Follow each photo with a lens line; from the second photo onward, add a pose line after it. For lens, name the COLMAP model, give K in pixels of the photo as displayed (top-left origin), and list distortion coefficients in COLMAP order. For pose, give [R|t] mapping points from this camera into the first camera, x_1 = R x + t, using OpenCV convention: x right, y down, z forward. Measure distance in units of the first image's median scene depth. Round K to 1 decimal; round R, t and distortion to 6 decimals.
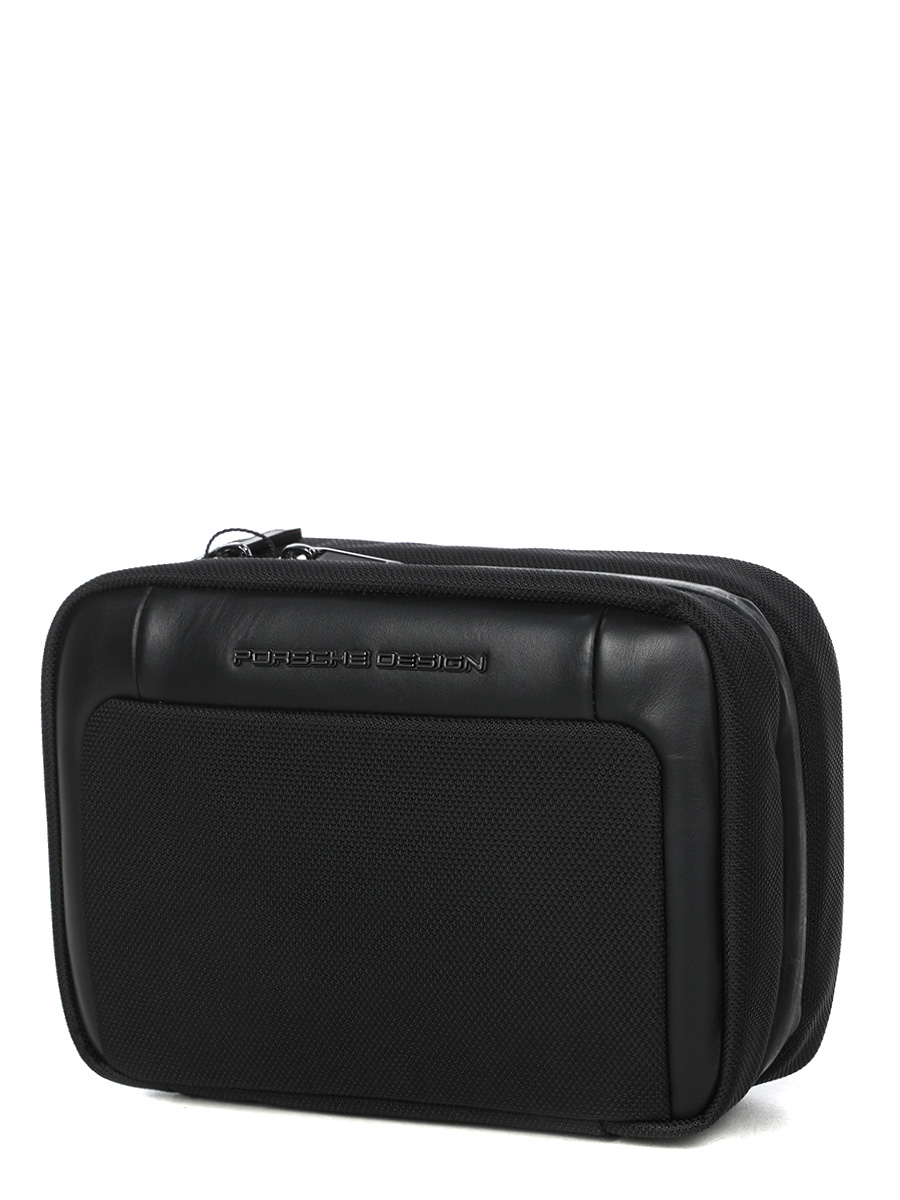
lens RADIAL K [[2657.6, 0, 450.0], [0, 2657.6, 599.4], [0, 0, 1]] dist [0.004805, 0.000000]
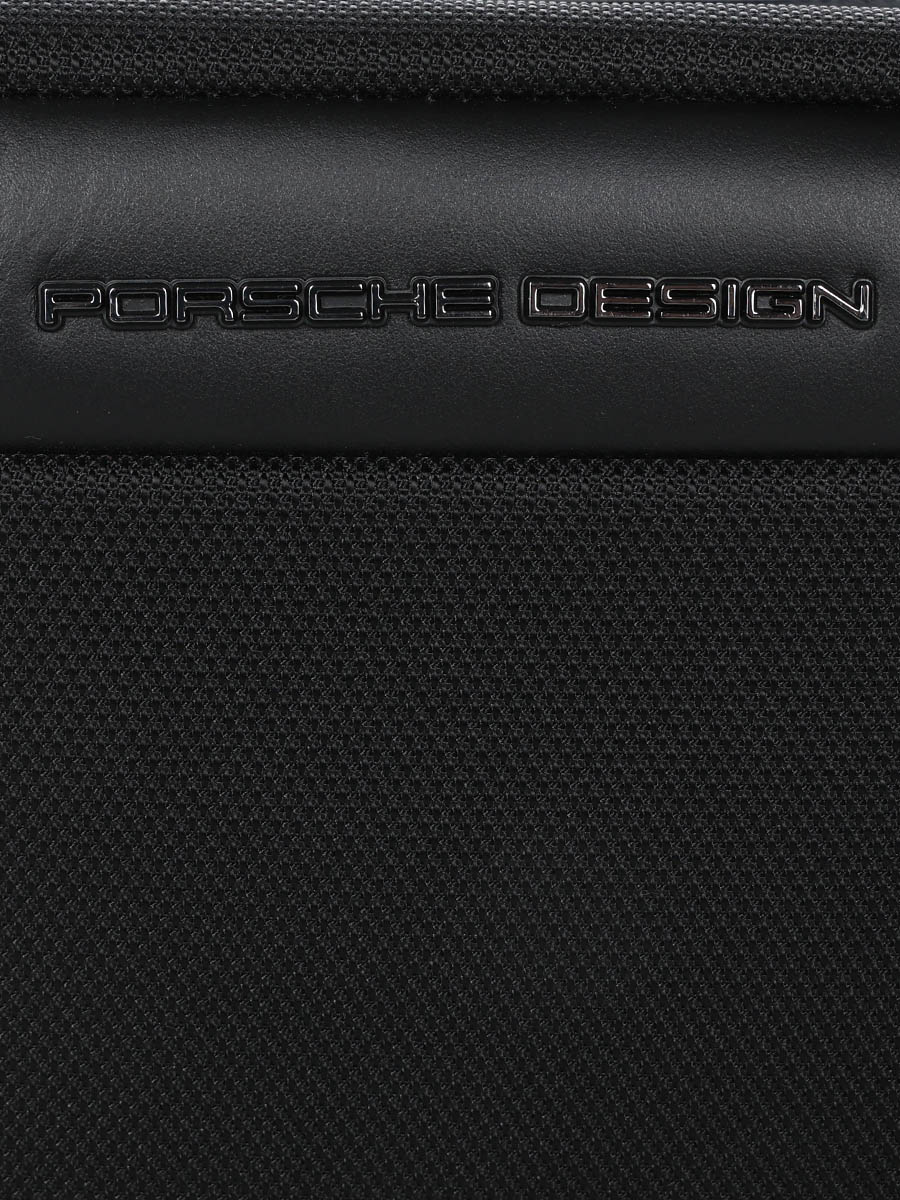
lens RADIAL K [[2339.6, 0, 450.3], [0, 2339.6, 600.3], [0, 0, 1]] dist [0.063002, 0.000000]
pose [[0.933537, -0.102109, 0.343630, -0.143253], [0.024533, 0.974526, 0.222931, -0.006759], [-0.357639, -0.199684, 0.912261, 0.728372]]
